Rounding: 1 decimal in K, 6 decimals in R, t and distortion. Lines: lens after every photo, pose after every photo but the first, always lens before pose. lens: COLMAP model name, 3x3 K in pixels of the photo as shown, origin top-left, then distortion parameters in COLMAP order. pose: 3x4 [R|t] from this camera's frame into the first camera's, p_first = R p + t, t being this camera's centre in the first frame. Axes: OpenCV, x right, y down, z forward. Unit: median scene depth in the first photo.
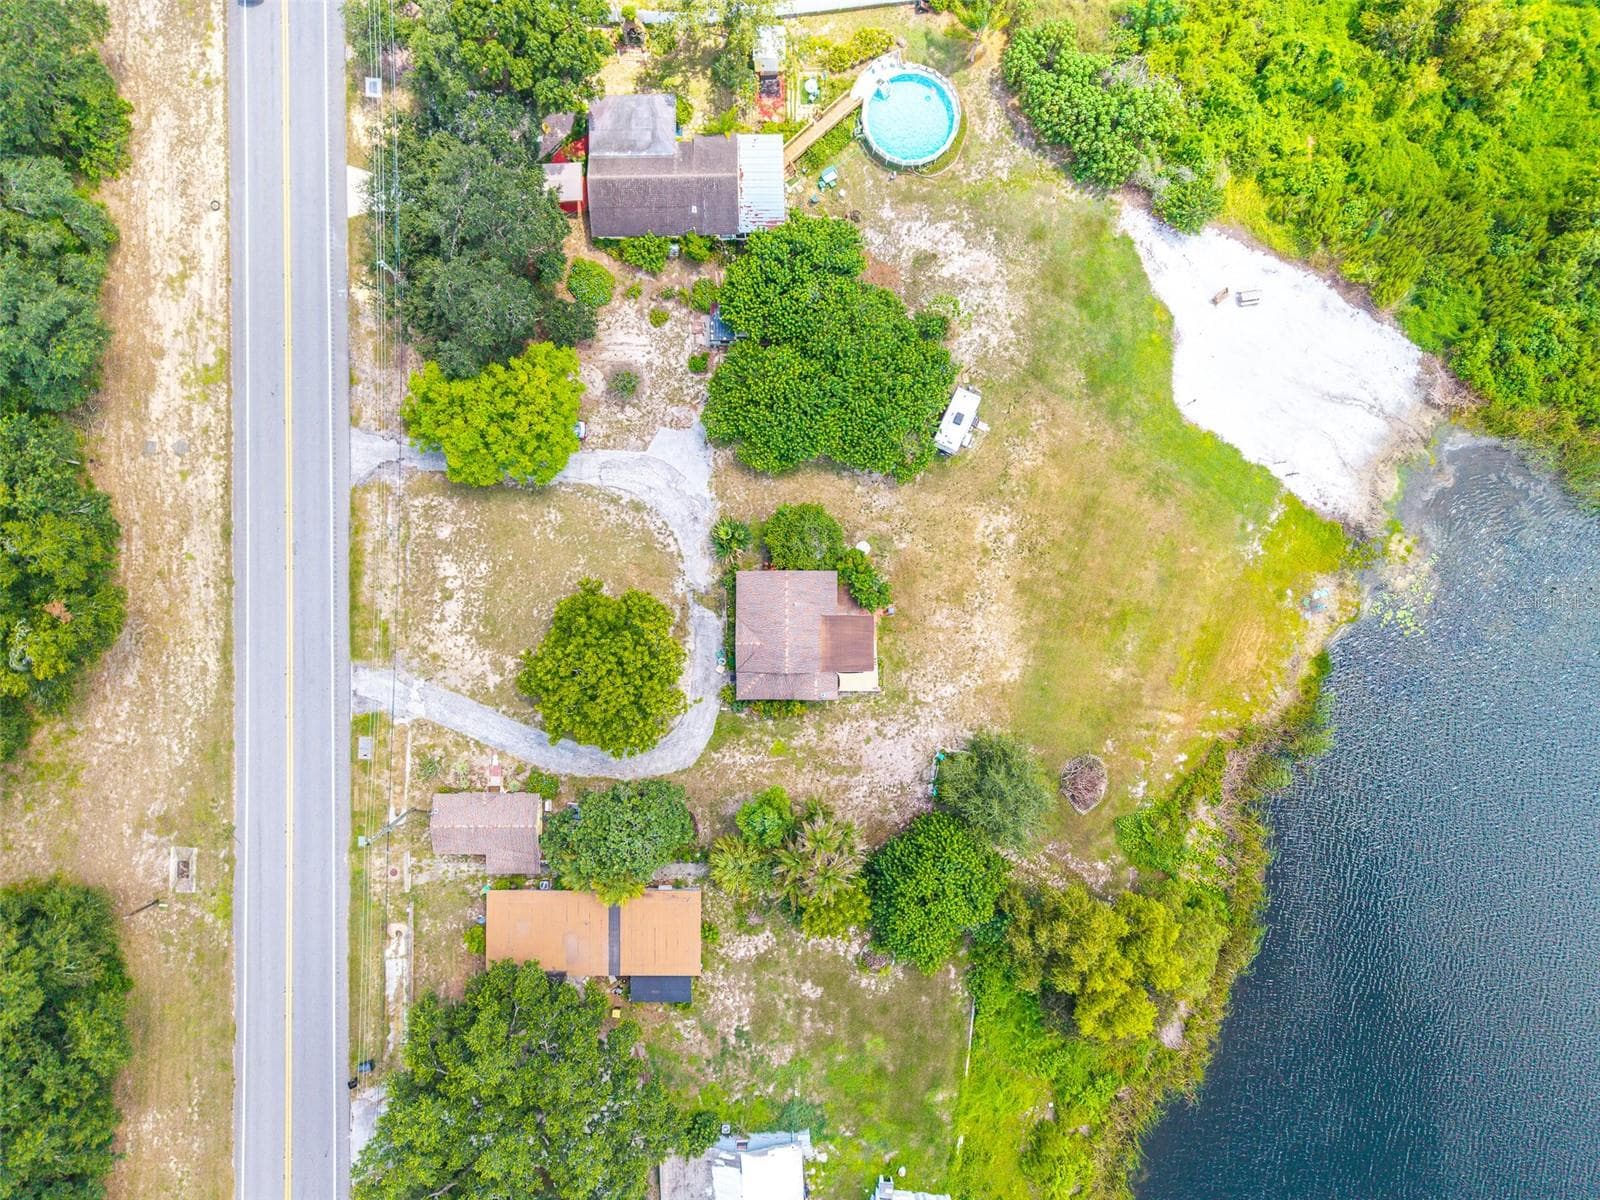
lens RADIAL K [[1009.2, 0, 774.2], [0, 1009.2, 601.8], [0, 0, 1]] dist [0.013723, -0.001404]
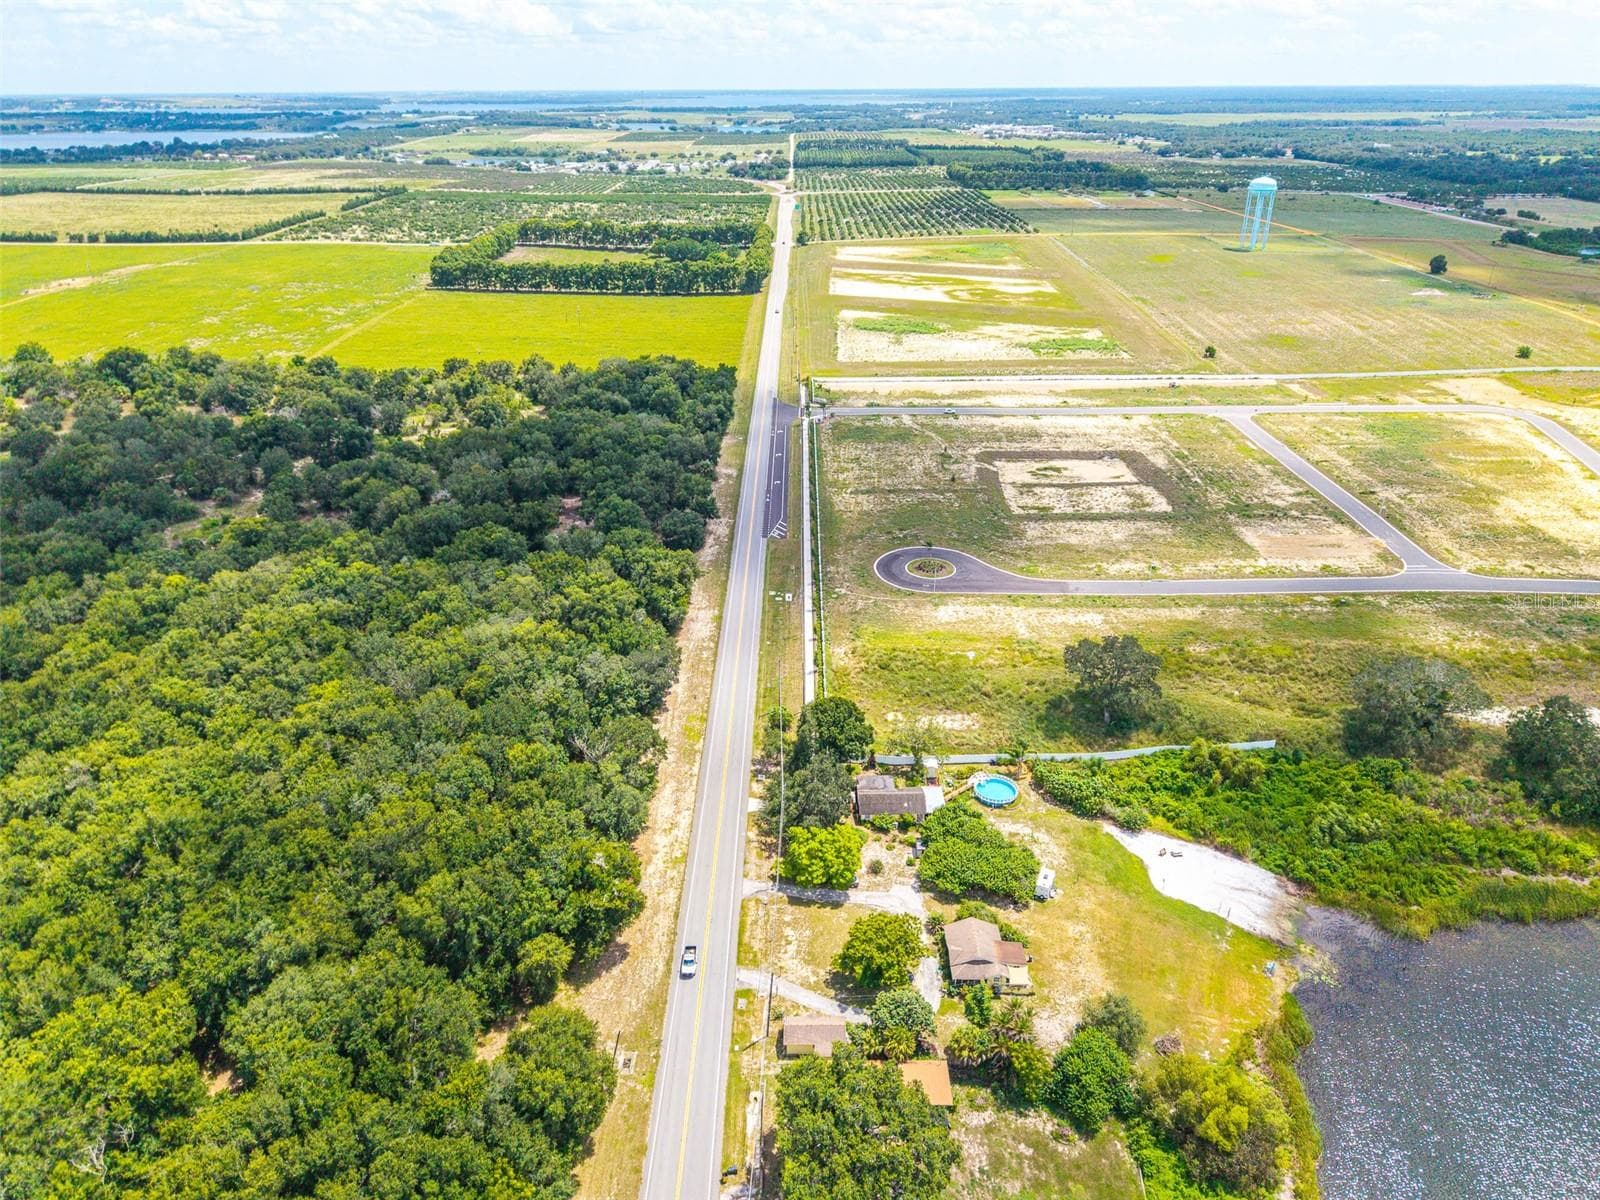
lens RADIAL K [[1055.9, 0, 807.7], [0, 1055.9, 598.0], [0, 0, 1]] dist [0.006426, -0.007521]
pose [[0.999987, -0.005155, 0.000580, -0.282862], [0.002776, 0.437295, -0.899314, 1.442325], [0.004382, 0.899303, 0.437303, -0.410407]]
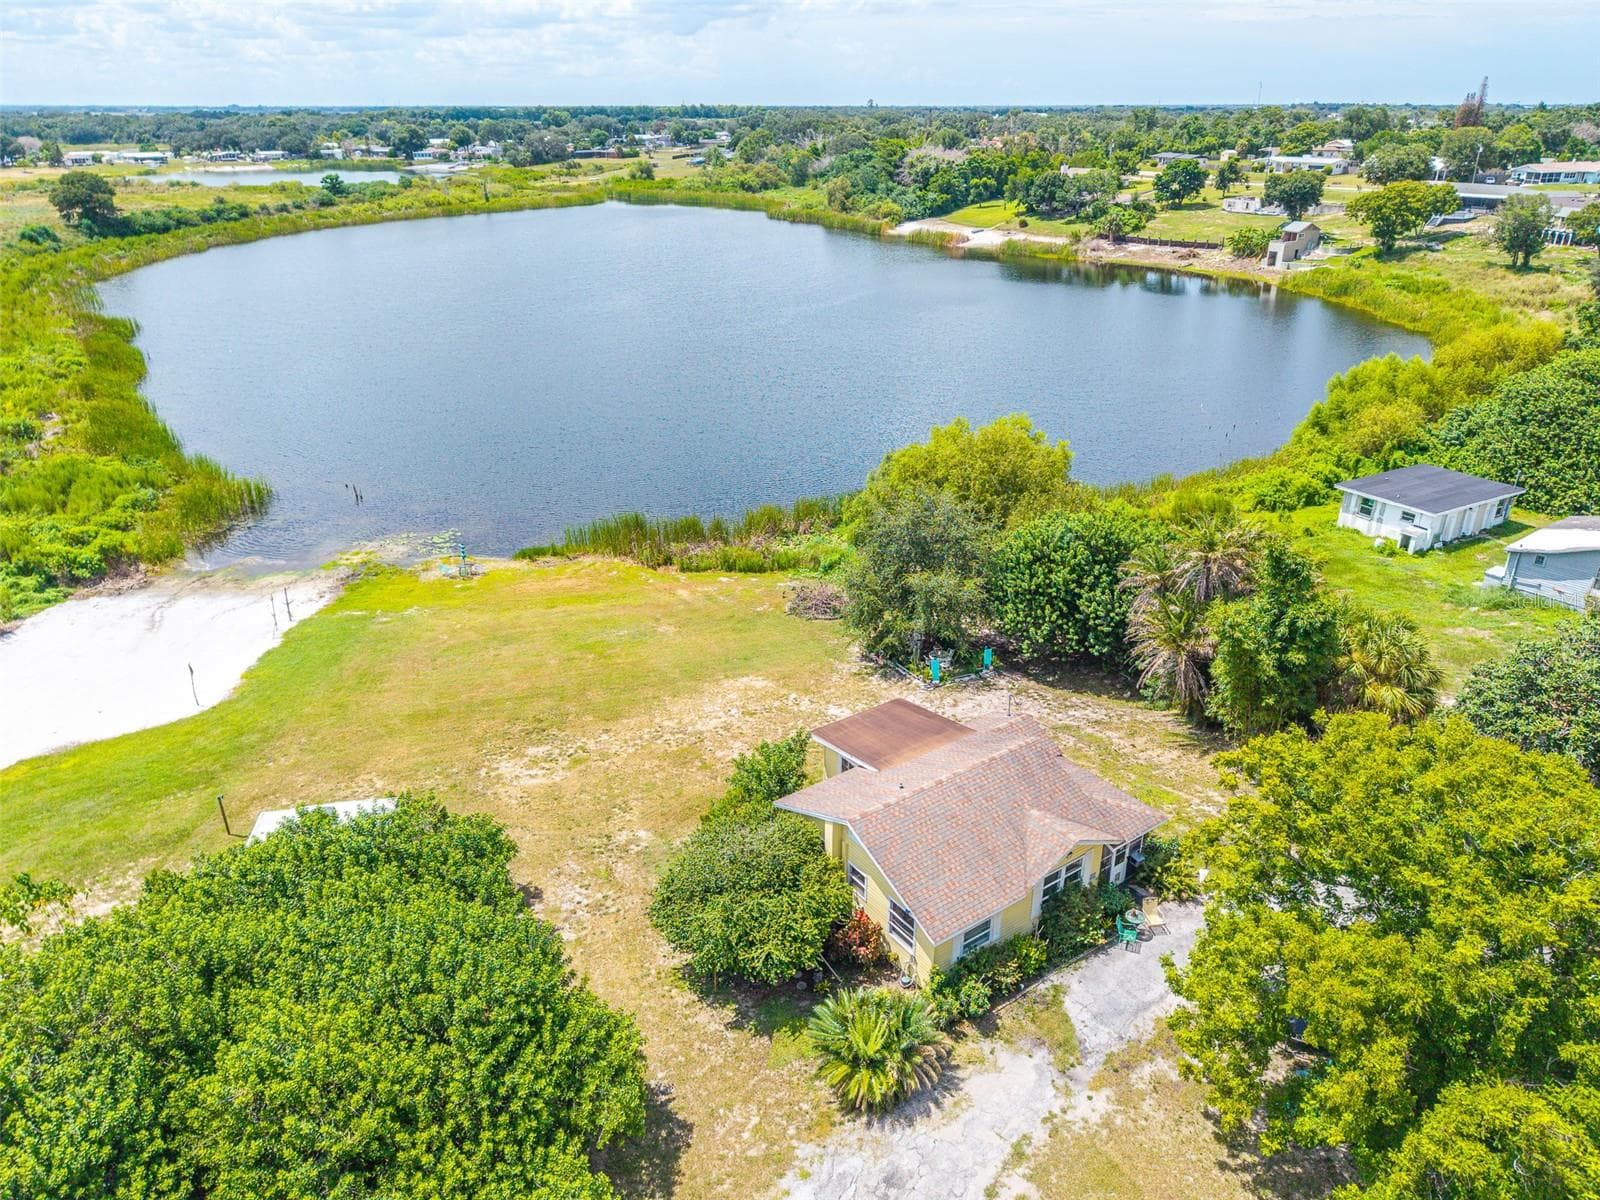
lens RADIAL K [[1068.9, 0, 805.4], [0, 1068.9, 591.6], [0, 0, 1]] dist [0.035828, -0.033447]
pose [[-0.578270, -0.340071, 0.741590, -0.240905], [0.815846, -0.240778, 0.525758, -0.229870], [-0.000237, 0.909053, 0.416680, 0.710570]]
